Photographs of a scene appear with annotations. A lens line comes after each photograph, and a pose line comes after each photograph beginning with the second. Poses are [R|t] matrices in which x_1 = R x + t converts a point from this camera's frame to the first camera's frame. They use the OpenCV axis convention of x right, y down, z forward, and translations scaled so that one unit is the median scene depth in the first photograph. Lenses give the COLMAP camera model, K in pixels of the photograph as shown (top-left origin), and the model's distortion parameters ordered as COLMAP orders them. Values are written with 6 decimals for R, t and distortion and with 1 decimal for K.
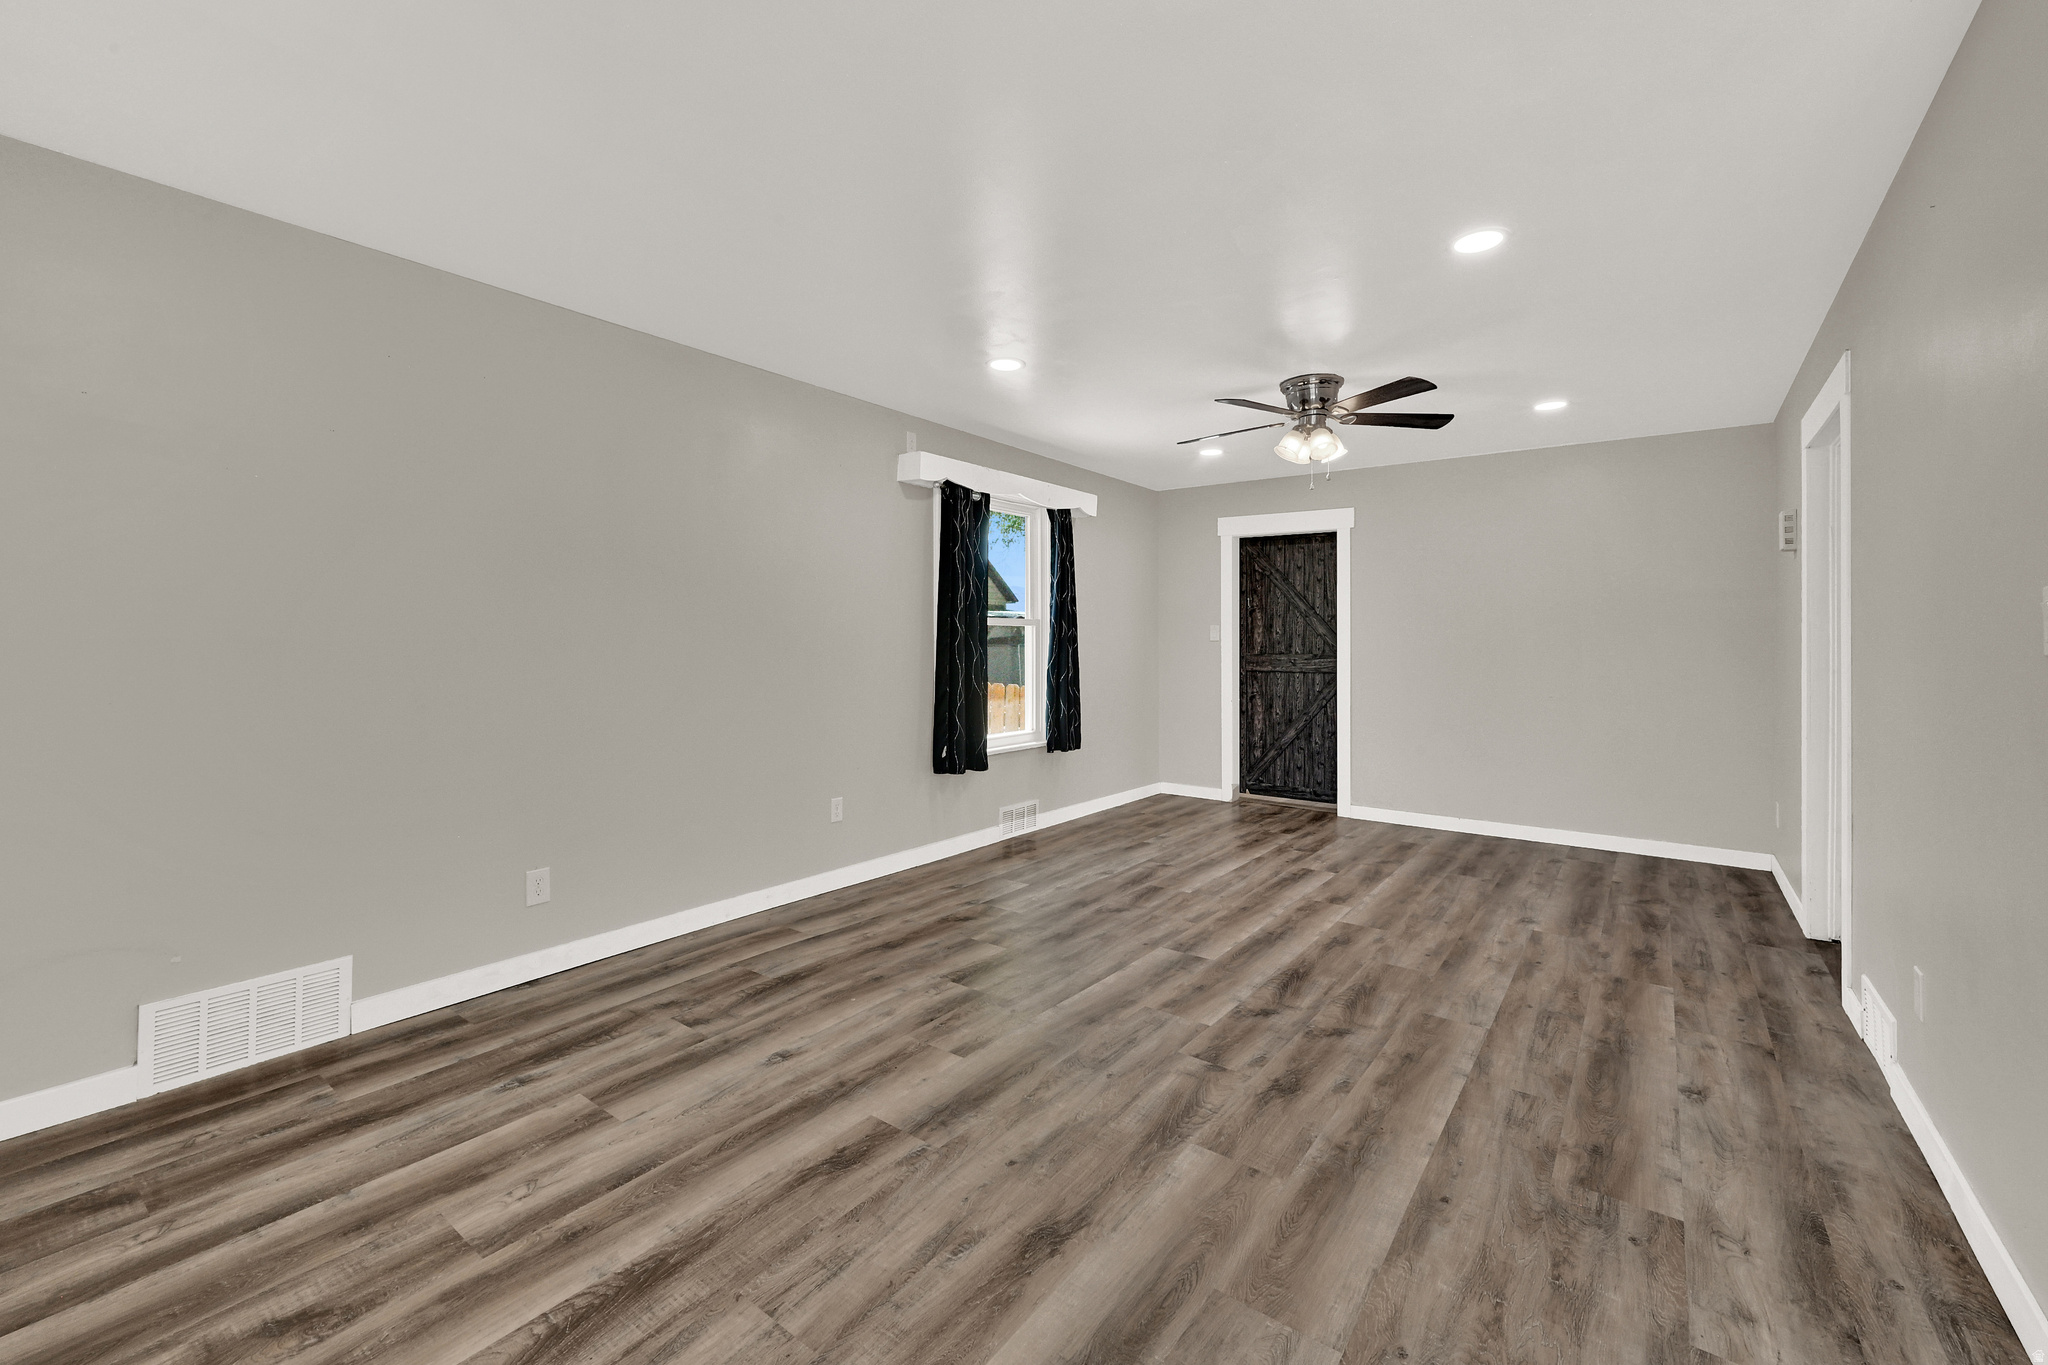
lens RADIAL K [[842.0, 0, 1028.3], [0, 842.0, 637.4], [0, 0, 1]] dist [-0.000852, 0.000753]
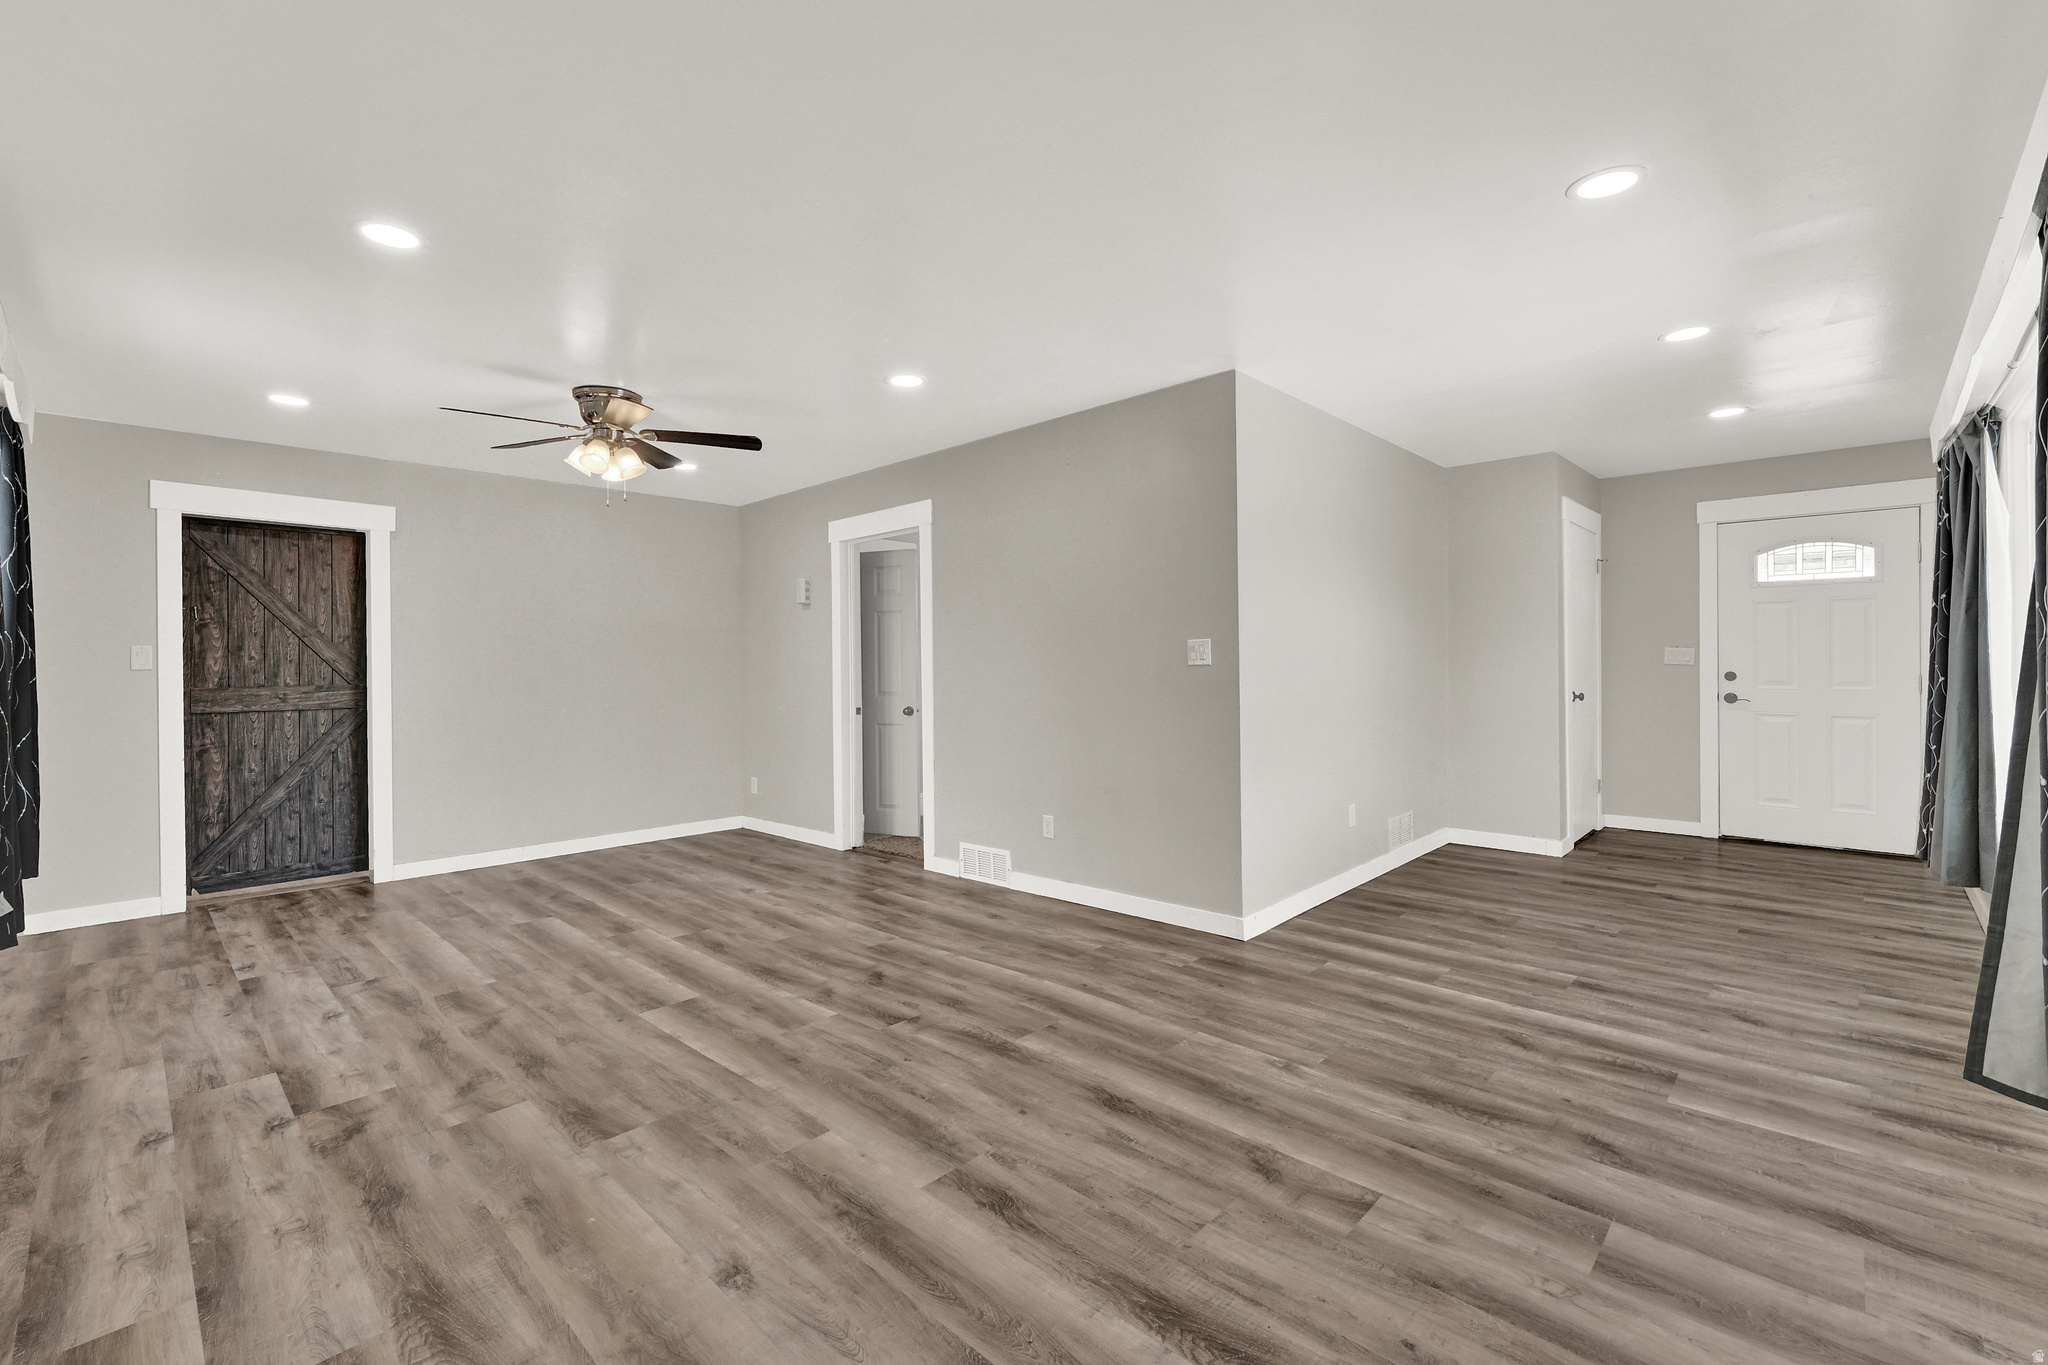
lens RADIAL K [[861.7, 0, 1032.1], [0, 861.7, 674.4], [0, 0, 1]] dist [-0.001044, -0.000297]
pose [[0.114455, -0.015713, 0.993304, -0.781220], [0.006532, 0.999865, 0.015064, 0.004286], [-0.993407, 0.004764, 0.114542, 0.561396]]
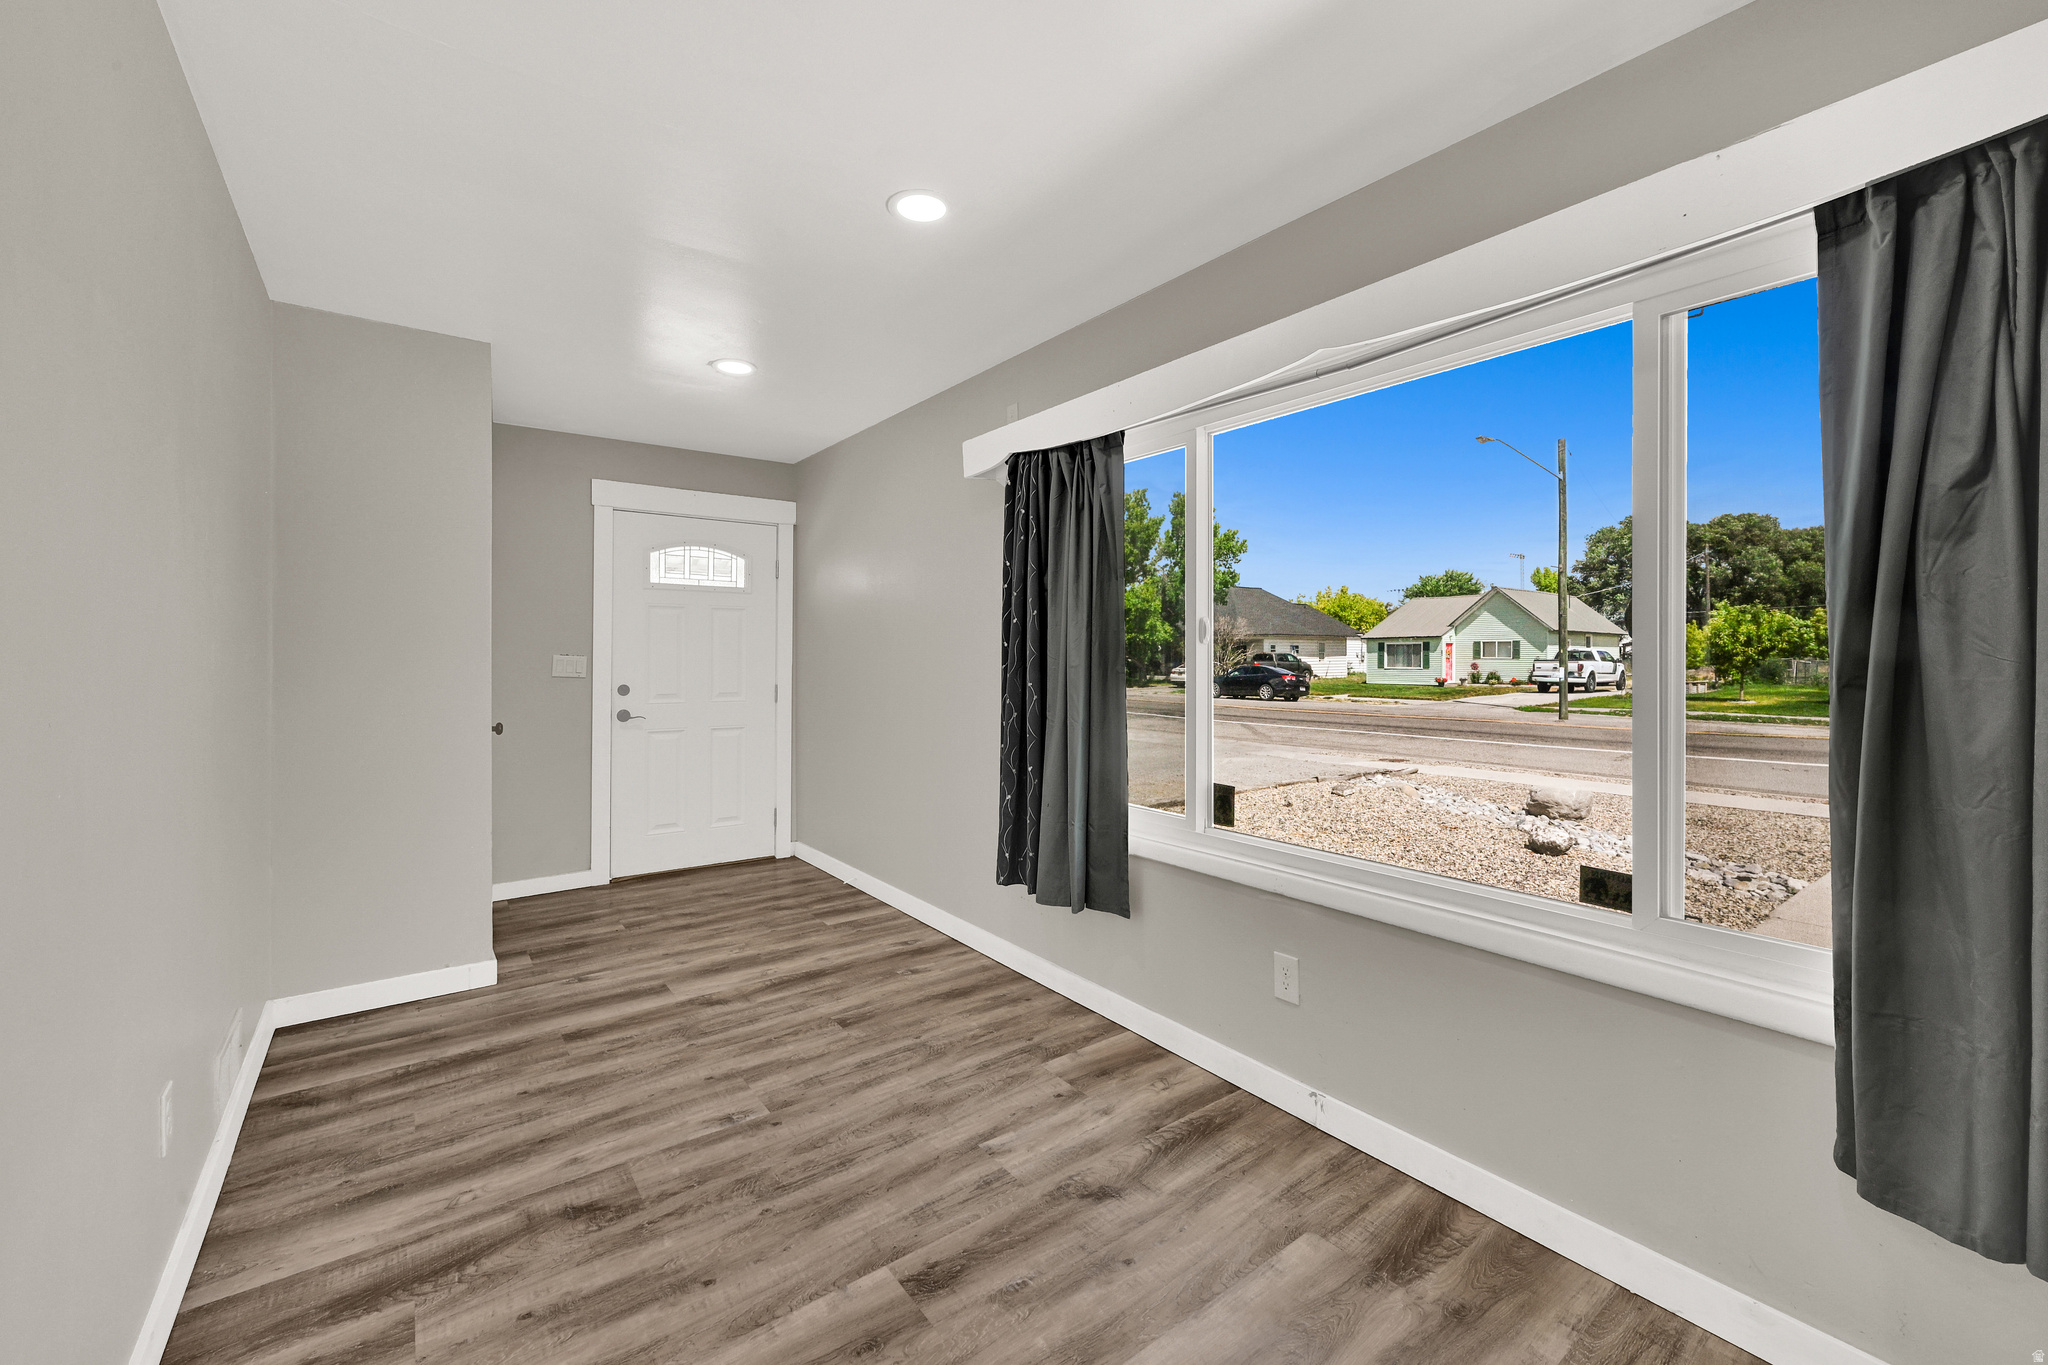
lens RADIAL K [[828.1, 0, 1025.0], [0, 828.1, 655.5], [0, 0, 1]] dist [-0.000751, 0.000109]
pose [[-0.958026, -0.000306, 0.286682, 0.146079], [-0.000638, 0.999999, -0.001065, -0.017681], [-0.286682, -0.001203, -0.958025, 0.525433]]
